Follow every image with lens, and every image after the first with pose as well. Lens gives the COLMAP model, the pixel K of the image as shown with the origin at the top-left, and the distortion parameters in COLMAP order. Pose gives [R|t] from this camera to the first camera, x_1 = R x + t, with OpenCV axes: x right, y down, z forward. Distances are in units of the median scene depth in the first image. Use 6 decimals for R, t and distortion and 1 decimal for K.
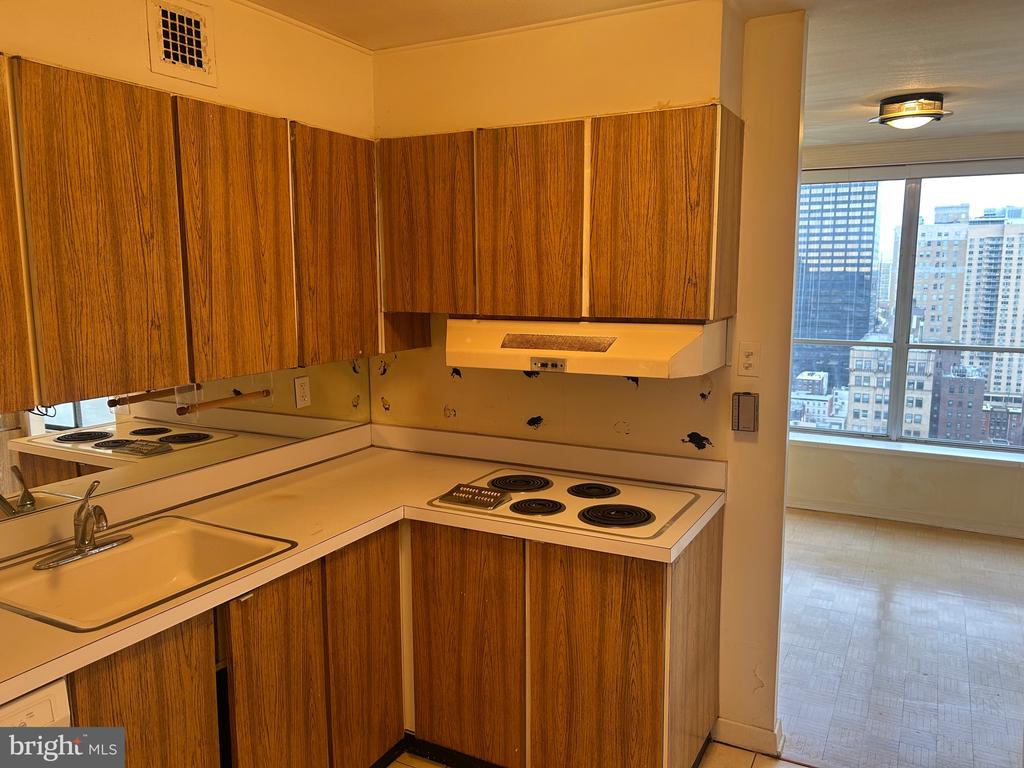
lens RADIAL K [[771.8, 0, 513.6], [0, 771.8, 384.3], [0, 0, 1]] dist [0.060089, -0.070860]
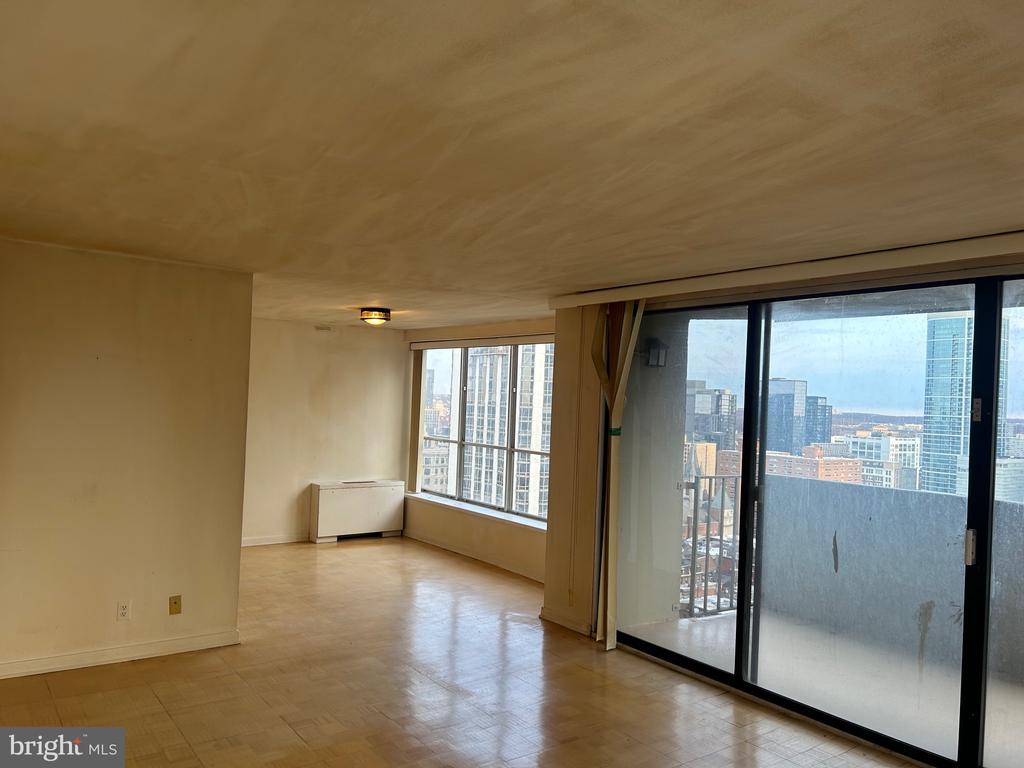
lens RADIAL K [[771.8, 0, 515.1], [0, 771.8, 394.4], [0, 0, 1]] dist [0.060089, -0.070860]
pose [[0.907732, 0.034507, -0.418130, 2.418646], [-0.101512, 0.985064, -0.139081, 0.118816], [0.407086, 0.168694, 0.897677, -0.842222]]
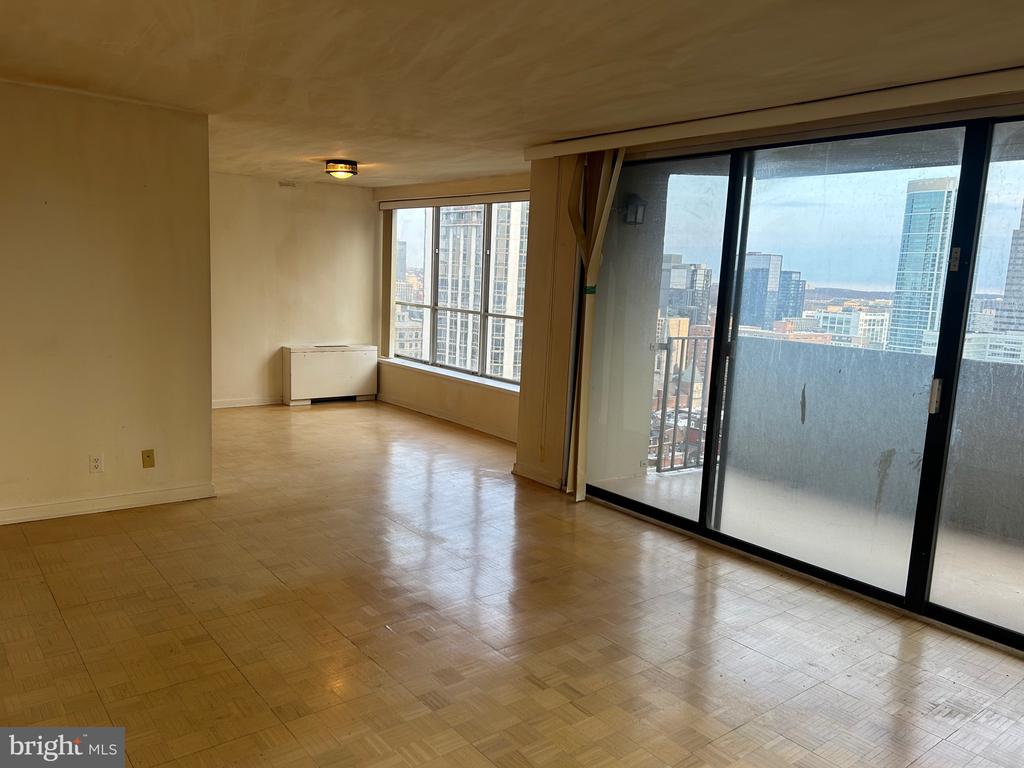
lens RADIAL K [[771.8, 0, 513.2], [0, 771.8, 390.4], [0, 0, 1]] dist [0.060089, -0.070860]
pose [[0.919687, 0.100837, -0.379484, 2.413828], [-0.103554, 0.994535, 0.013304, 0.163029], [0.378752, 0.027062, 0.925102, -0.811649]]
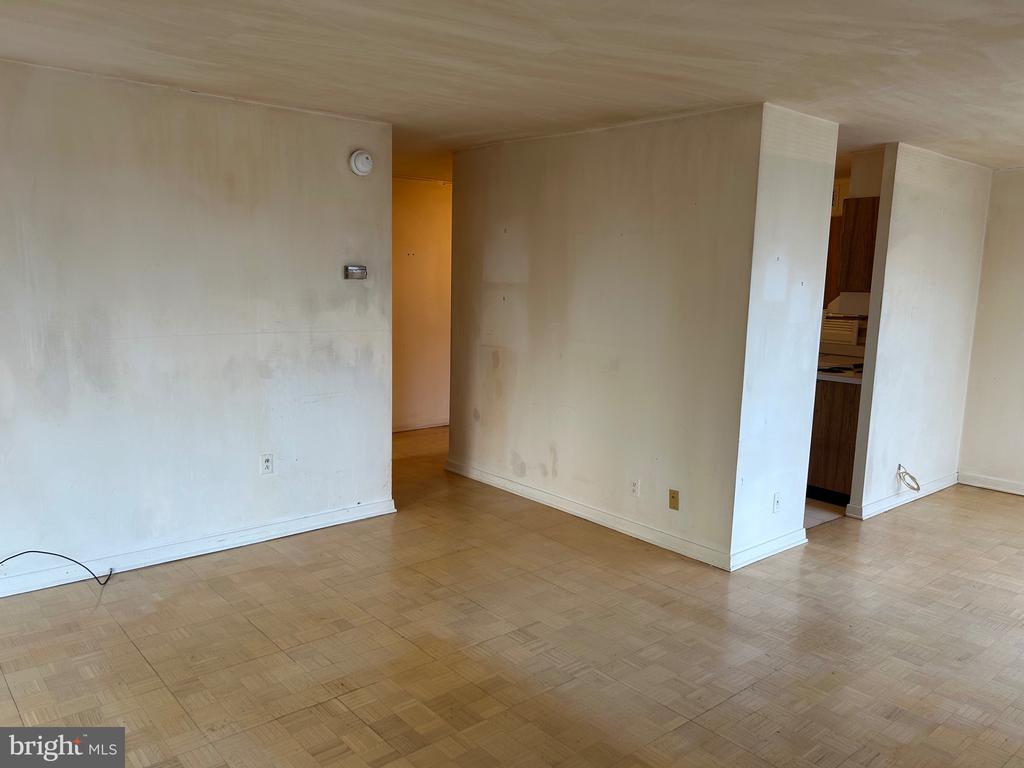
lens RADIAL K [[771.8, 0, 504.6], [0, 771.8, 392.6], [0, 0, 1]] dist [0.060089, -0.070860]
pose [[-0.361664, 0.135607, -0.922394, 2.616043], [-0.157992, 0.966141, 0.203986, -0.096680], [0.918824, 0.219505, -0.327994, 0.876646]]
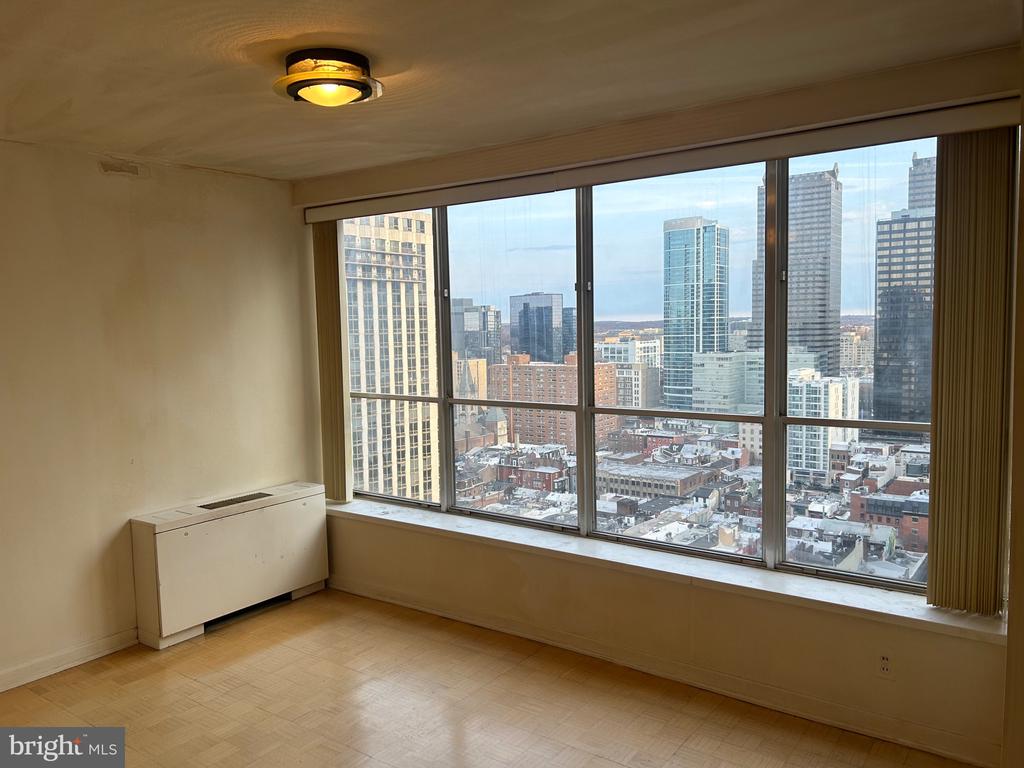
lens RADIAL K [[771.8, 0, 514.2], [0, 771.8, 382.3], [0, 0, 1]] dist [0.060089, -0.070860]
pose [[0.990654, -0.009341, -0.136081, 1.110180], [-0.000069, 0.997618, -0.068978, -0.048928], [0.136401, 0.068342, 0.988293, 0.531071]]
